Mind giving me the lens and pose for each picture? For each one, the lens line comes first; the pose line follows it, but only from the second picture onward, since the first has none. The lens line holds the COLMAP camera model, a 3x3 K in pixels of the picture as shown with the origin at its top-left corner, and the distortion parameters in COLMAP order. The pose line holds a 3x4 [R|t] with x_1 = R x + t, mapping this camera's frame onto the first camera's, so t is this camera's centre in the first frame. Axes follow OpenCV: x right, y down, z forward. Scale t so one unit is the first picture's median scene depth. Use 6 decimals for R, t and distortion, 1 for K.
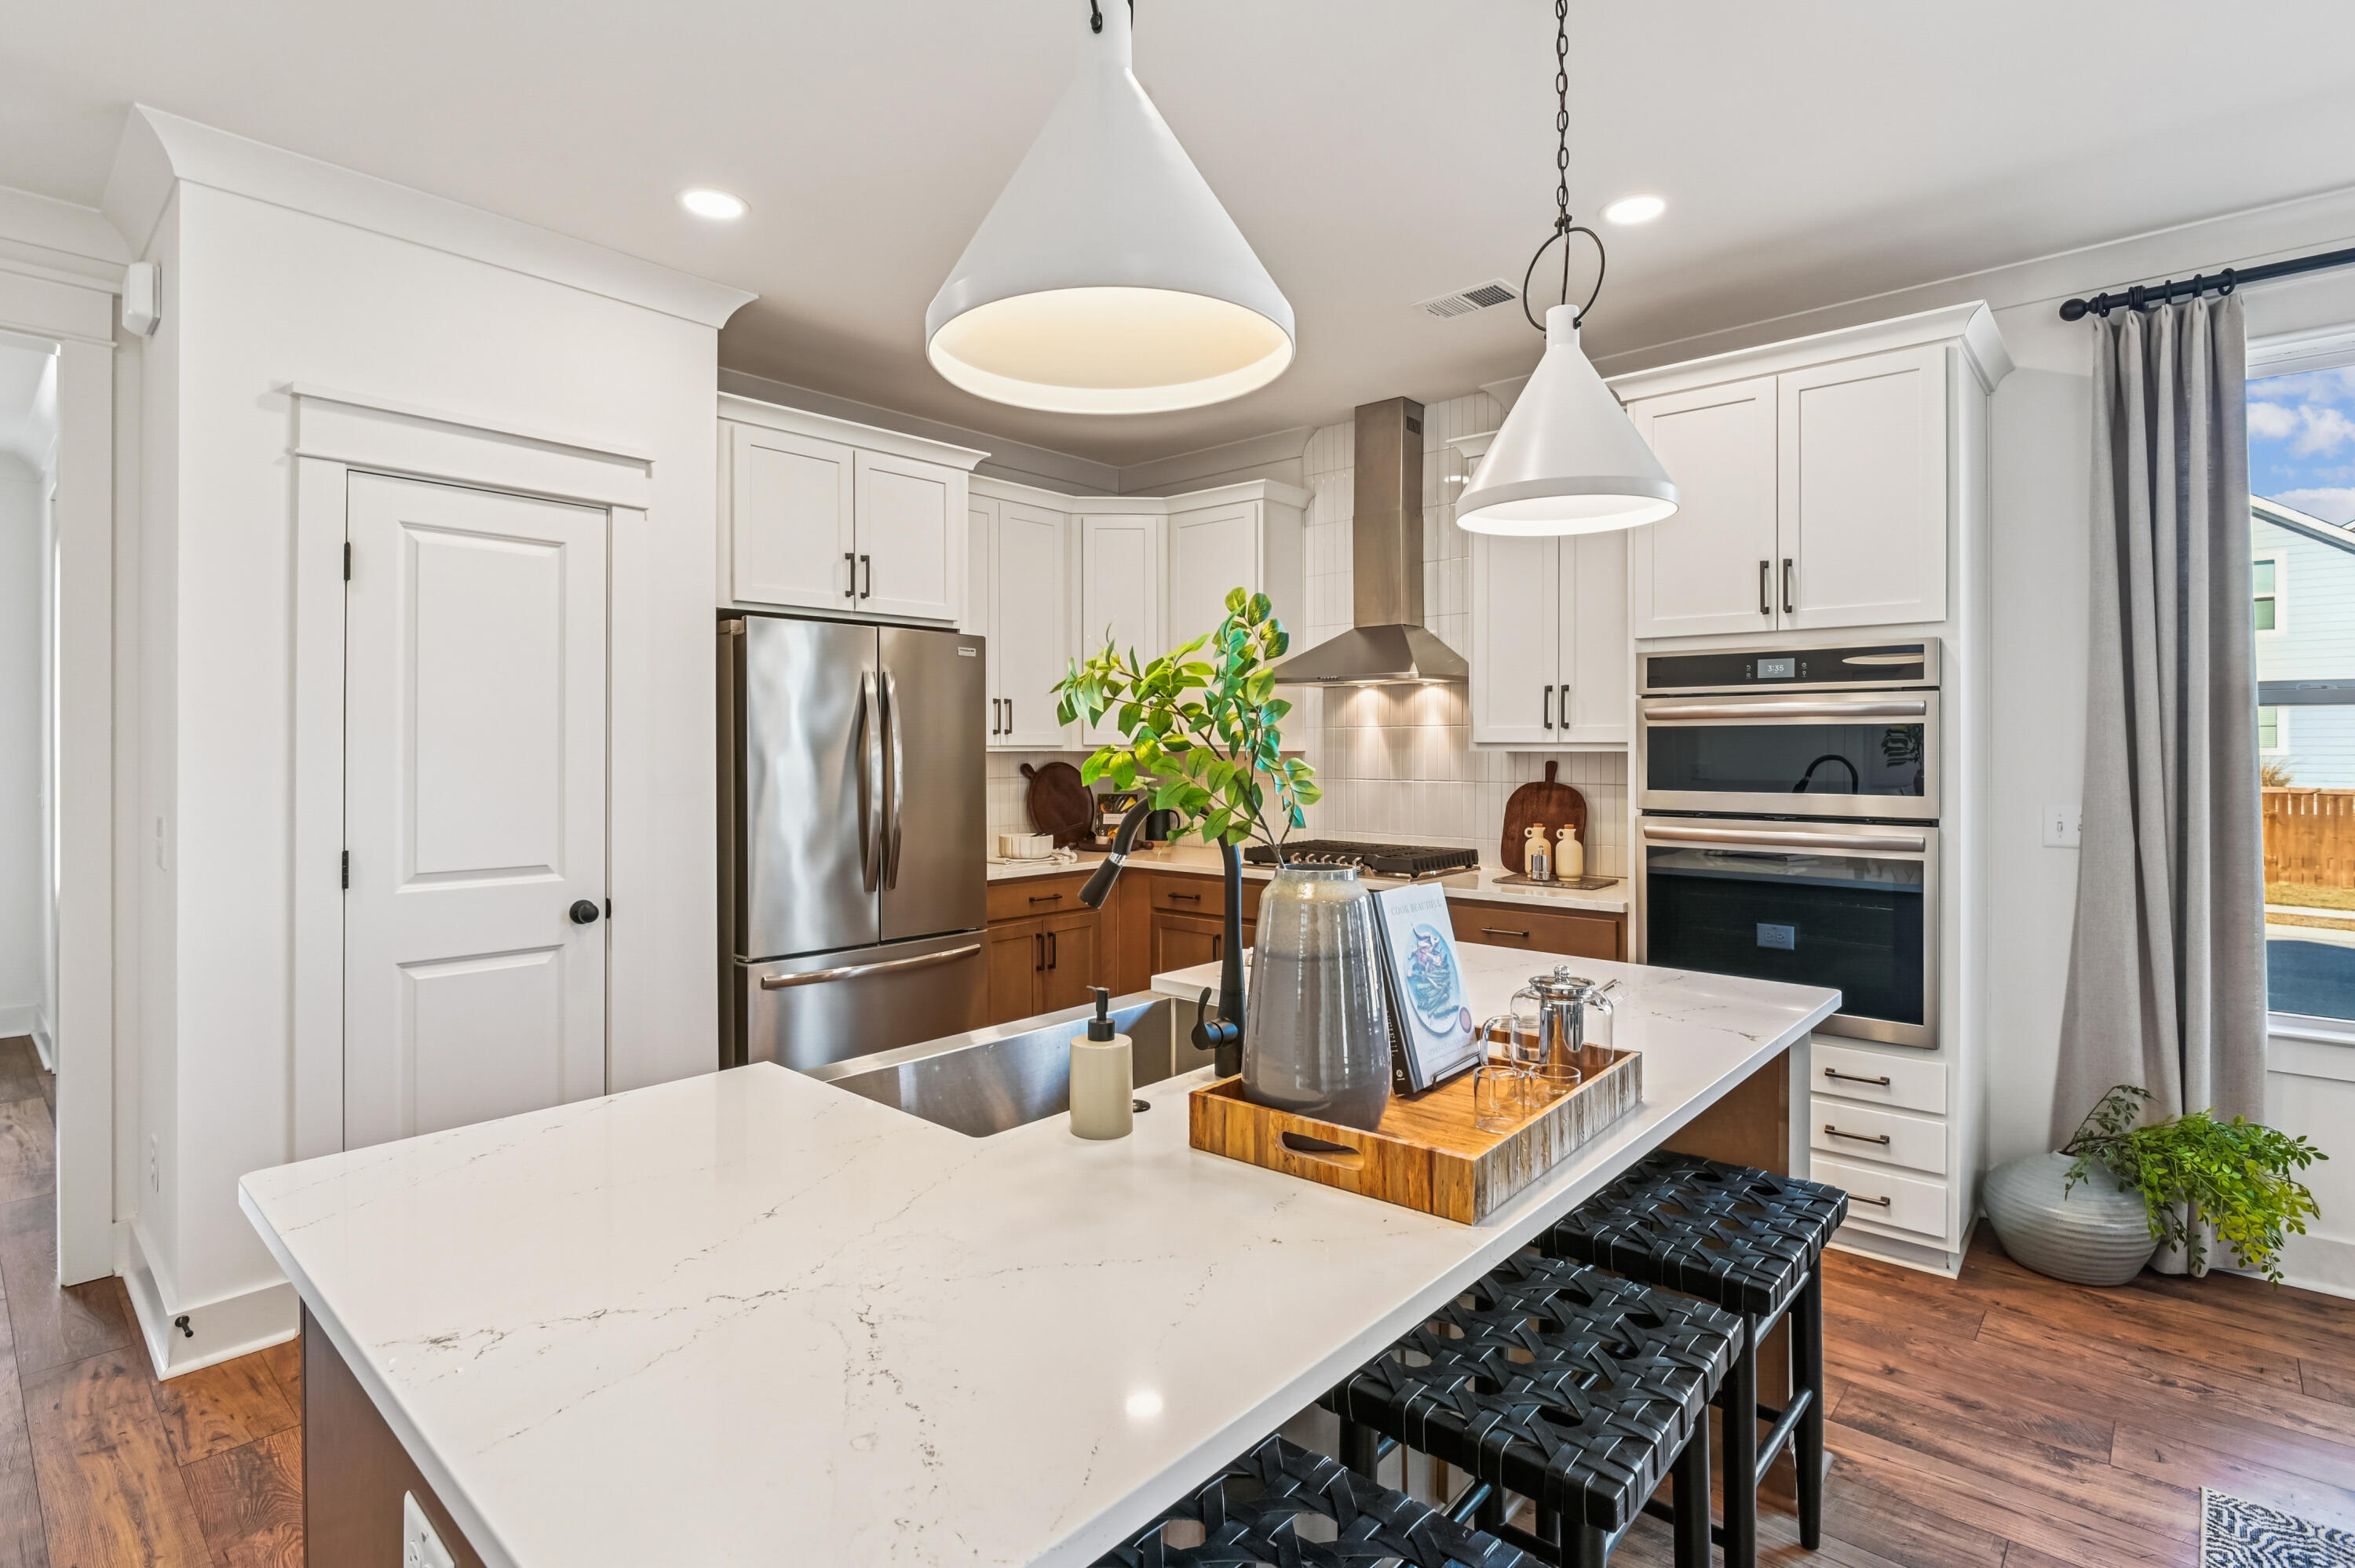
lens RADIAL K [[1132.2, 0, 1204.2], [0, 1132.2, 742.1], [0, 0, 1]] dist [-0.014413, 0.001237]
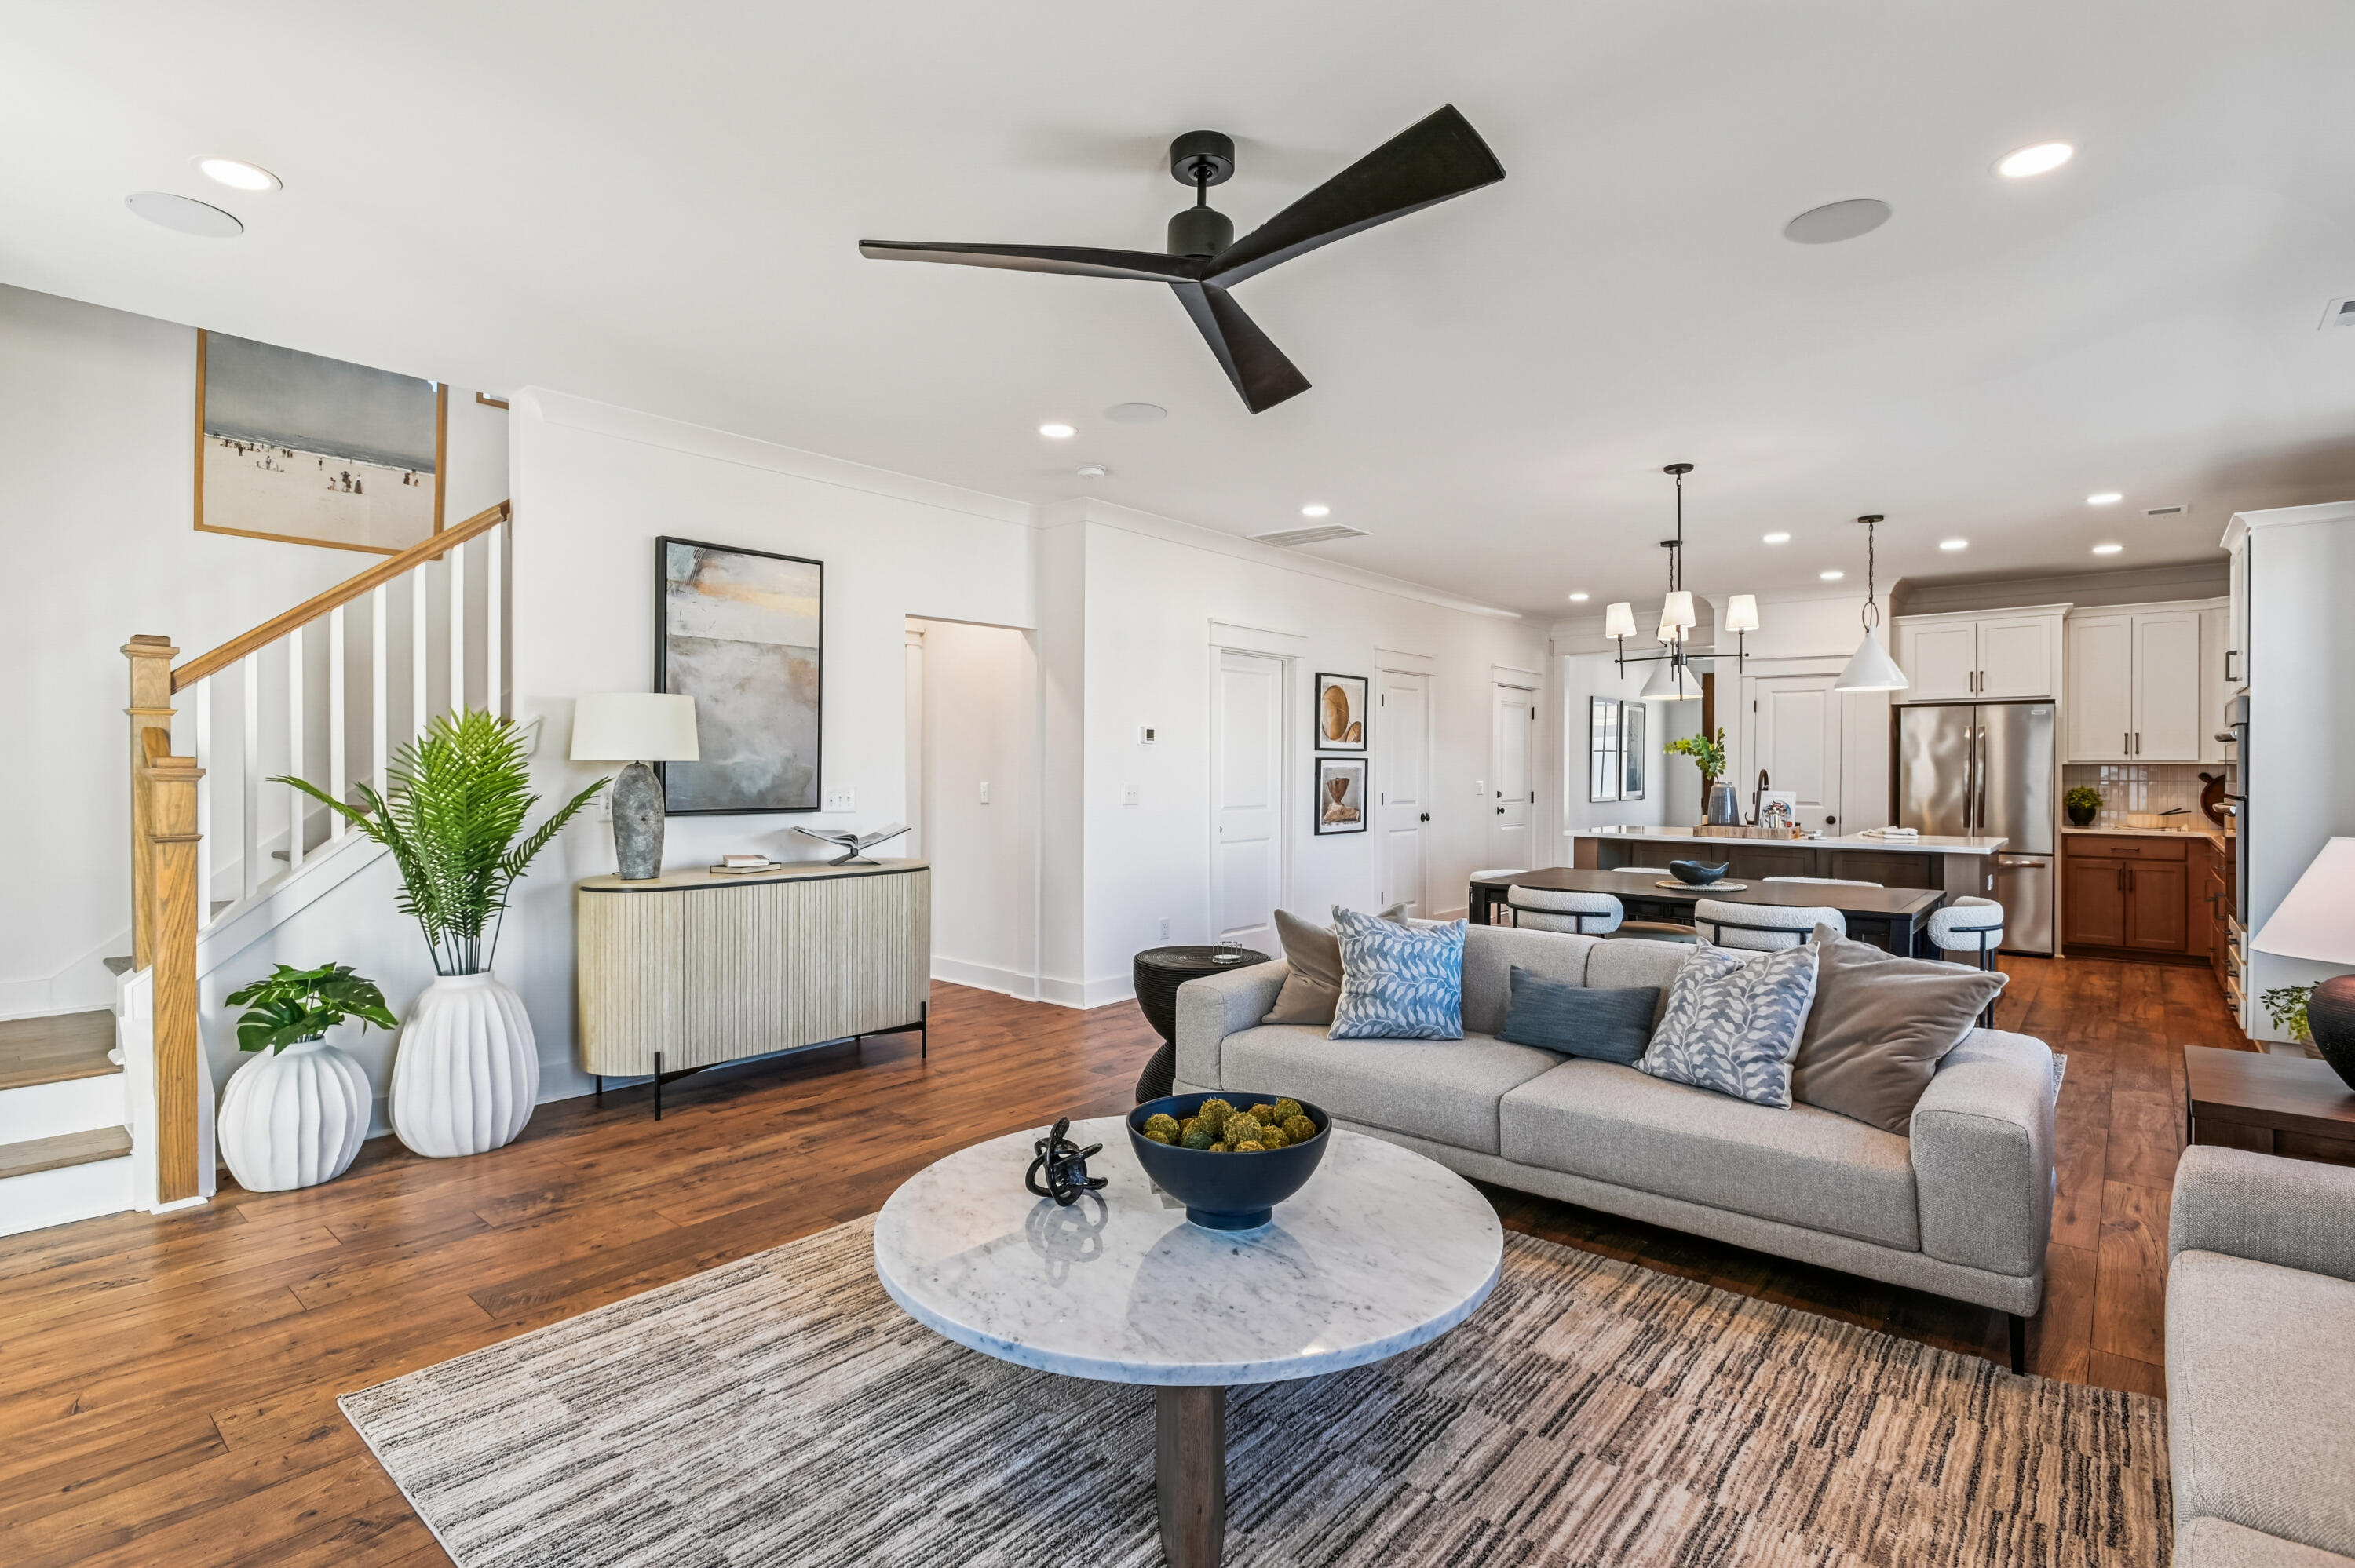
lens RADIAL K [[1132.2, 0, 1174.3], [0, 1132.2, 774.7], [0, 0, 1]] dist [-0.014413, 0.001237]
pose [[0.026885, 0.006553, -0.999617, 2.063973], [0.002449, 0.999975, 0.006621, 0.013096], [0.999636, -0.002627, 0.026869, -0.666618]]
